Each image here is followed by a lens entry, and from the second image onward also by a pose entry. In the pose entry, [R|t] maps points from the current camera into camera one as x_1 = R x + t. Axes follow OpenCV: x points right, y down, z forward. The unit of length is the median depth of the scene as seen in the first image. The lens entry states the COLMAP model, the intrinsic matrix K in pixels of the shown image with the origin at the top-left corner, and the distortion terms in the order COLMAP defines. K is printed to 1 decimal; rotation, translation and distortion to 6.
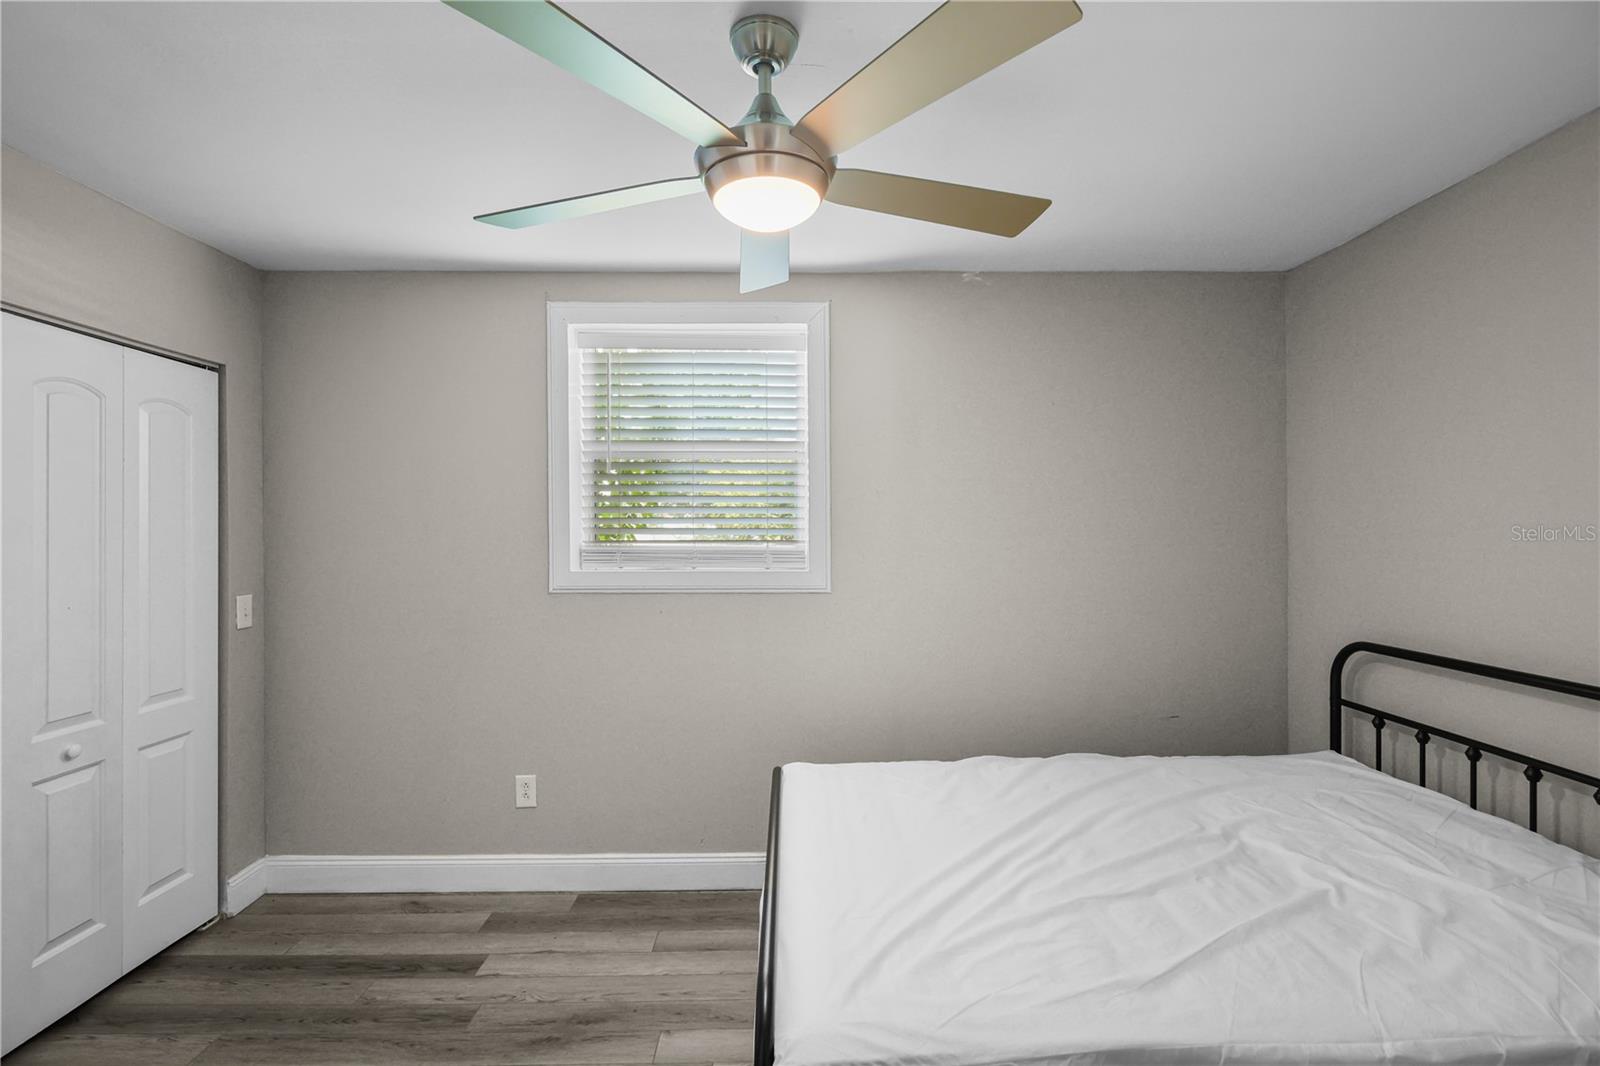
lens RADIAL K [[706.9, 0, 802.5], [0, 706.9, 521.5], [0, 0, 1]] dist [-0.011338, -0.000097]
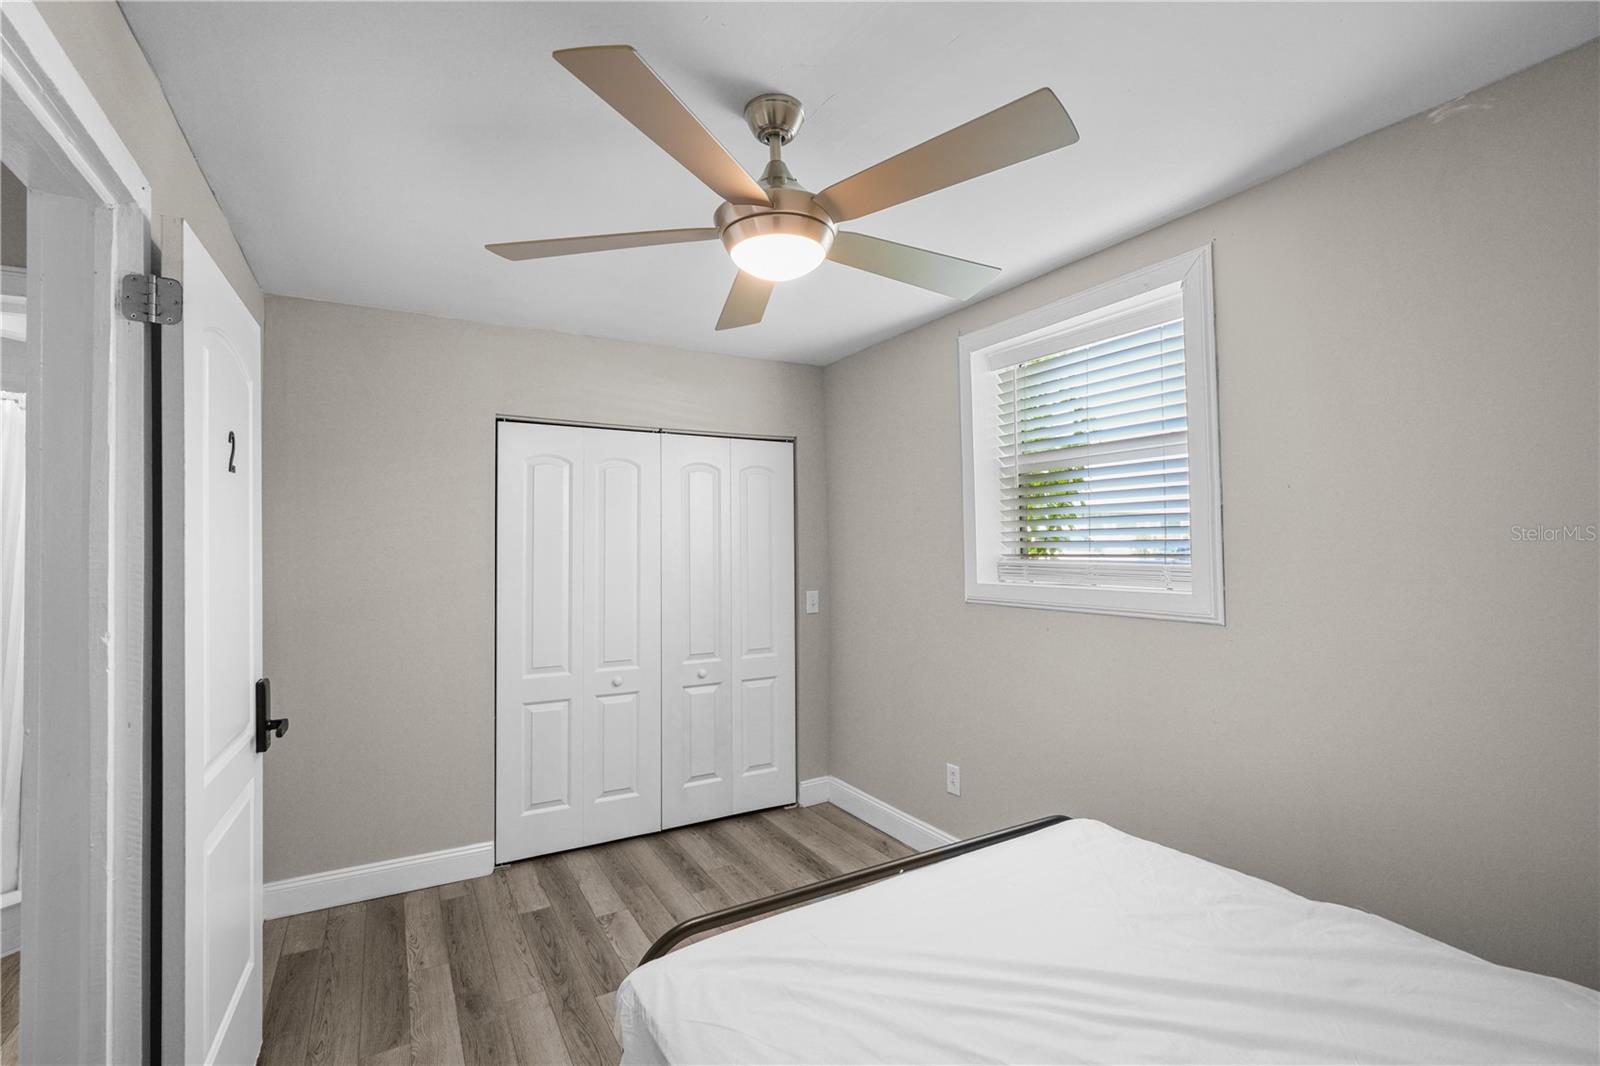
lens RADIAL K [[706.9, 0, 802.5], [0, 706.9, 521.5], [0, 0, 1]] dist [-0.011338, -0.000097]
pose [[0.499553, -0.036723, -0.865504, 0.494500], [0.023975, 0.999304, -0.028562, 0.001816], [0.865951, -0.006482, 0.500086, 0.251588]]
